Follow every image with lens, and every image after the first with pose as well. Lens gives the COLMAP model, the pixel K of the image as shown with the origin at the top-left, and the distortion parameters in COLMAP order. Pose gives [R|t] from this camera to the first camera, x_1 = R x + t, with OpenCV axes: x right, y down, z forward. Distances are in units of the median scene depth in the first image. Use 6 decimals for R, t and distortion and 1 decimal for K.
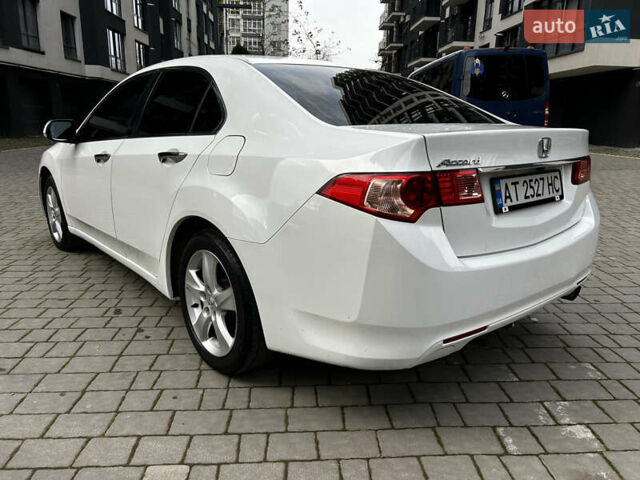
lens RADIAL K [[483.7, 0, 318.5], [0, 483.7, 237.8], [0, 0, 1]] dist [0.013340, 0.003440]
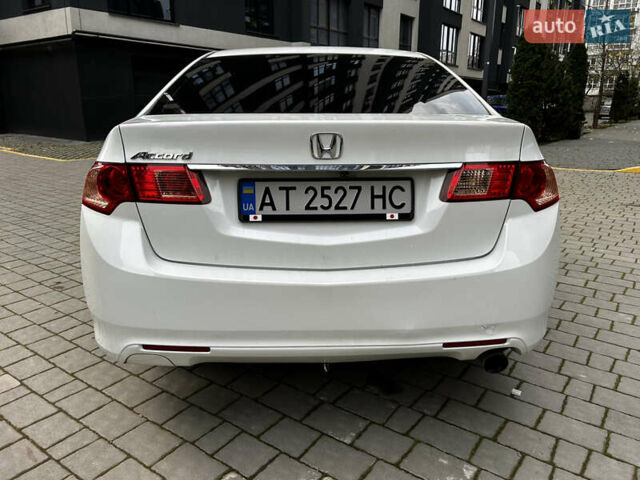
lens RADIAL K [[478.9, 0, 317.1], [0, 478.9, 228.5], [0, 0, 1]] dist [0.020426, -0.001778]
pose [[0.788812, 0.144960, -0.597295, 0.860393], [-0.143821, 0.988343, 0.049929, -0.086641], [0.597571, 0.046519, 0.800466, 0.366977]]
